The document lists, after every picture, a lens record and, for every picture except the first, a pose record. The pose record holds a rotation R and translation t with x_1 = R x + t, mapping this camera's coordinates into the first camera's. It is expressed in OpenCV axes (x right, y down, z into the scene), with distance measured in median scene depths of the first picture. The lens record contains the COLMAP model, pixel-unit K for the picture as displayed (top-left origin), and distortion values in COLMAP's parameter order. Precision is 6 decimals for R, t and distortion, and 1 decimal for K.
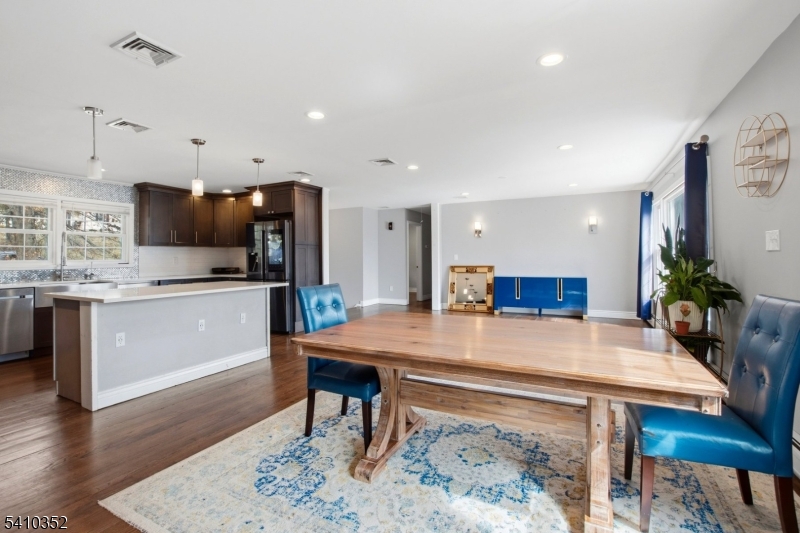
lens RADIAL K [[360.4, 0, 393.9], [0, 360.4, 251.3], [0, 0, 1]] dist [-0.026640, 0.000004]
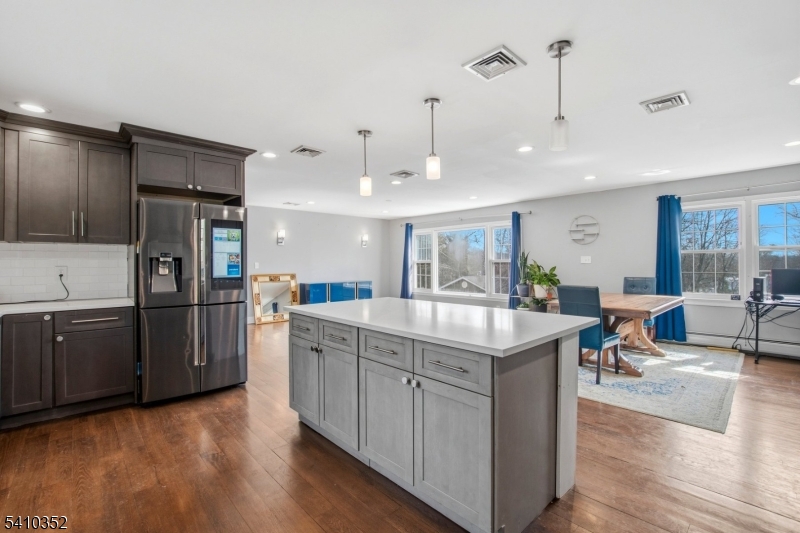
lens RADIAL K [[360.4, 0, 385.6], [0, 360.4, 260.5], [0, 0, 1]] dist [-0.026640, 0.000004]
pose [[0.358057, 0.013243, 0.933606, -0.810721], [-0.016812, 0.999829, -0.007735, 0.008719], [-0.933548, -0.012926, 0.358218, 0.535695]]
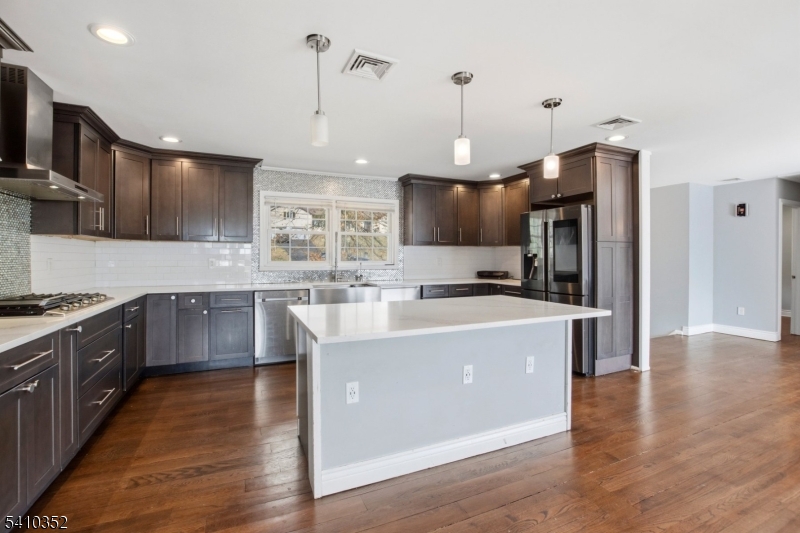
lens RADIAL K [[360.4, 0, 396.3], [0, 360.4, 254.0], [0, 0, 1]] dist [-0.026640, 0.000004]
pose [[0.776745, 0.005227, -0.629794, -0.151224], [0.002453, 0.999933, 0.011323, -0.004299], [0.629811, -0.010340, 0.776680, 0.273184]]
